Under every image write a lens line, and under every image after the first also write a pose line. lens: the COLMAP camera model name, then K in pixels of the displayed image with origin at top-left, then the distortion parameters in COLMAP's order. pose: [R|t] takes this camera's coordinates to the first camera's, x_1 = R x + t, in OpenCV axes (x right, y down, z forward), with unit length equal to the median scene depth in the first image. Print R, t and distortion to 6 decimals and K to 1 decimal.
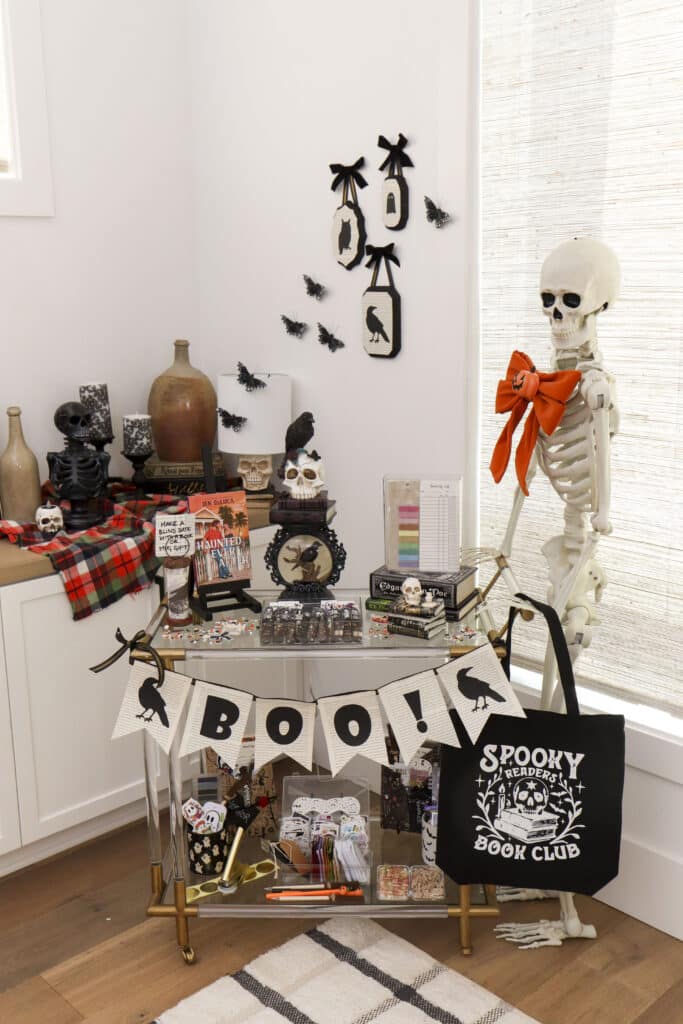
lens RADIAL K [[1026.5, 0, 318.6], [0, 1026.5, 512.1], [0, 0, 1]] dist [-0.014555, 0.000000]
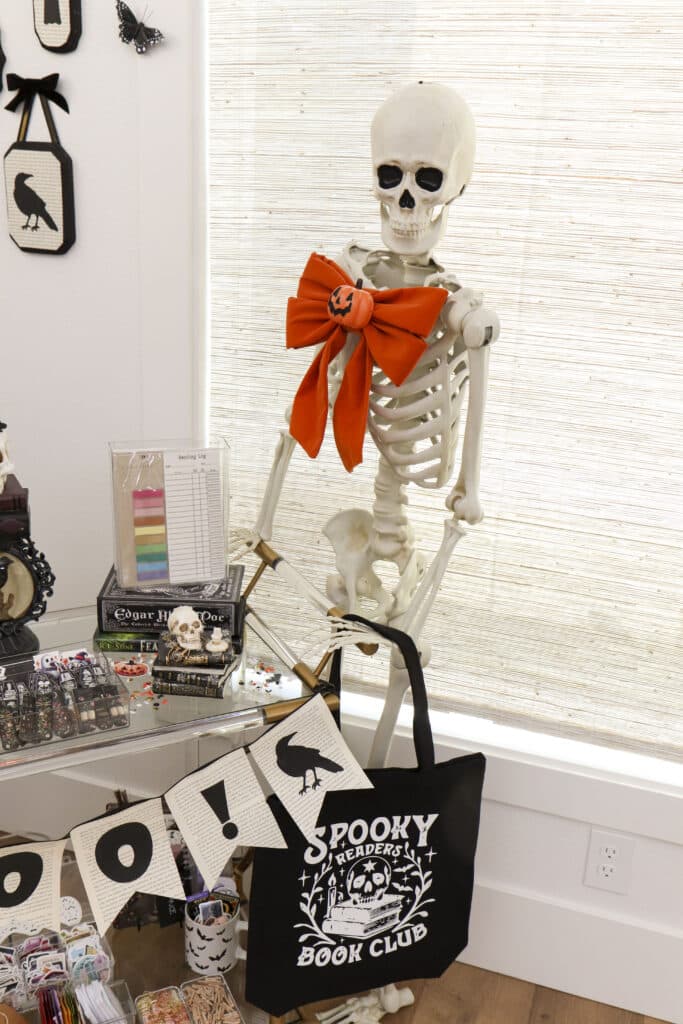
lens RADIAL K [[1026.5, 0, 335.6], [0, 1026.5, 522.5], [0, 0, 1]] dist [-0.014555, 0.000000]
pose [[0.880518, -0.109094, 0.461288, -0.118177], [0.050842, 0.989277, 0.136914, -0.073020], [-0.471278, -0.097103, 0.876623, 0.383437]]
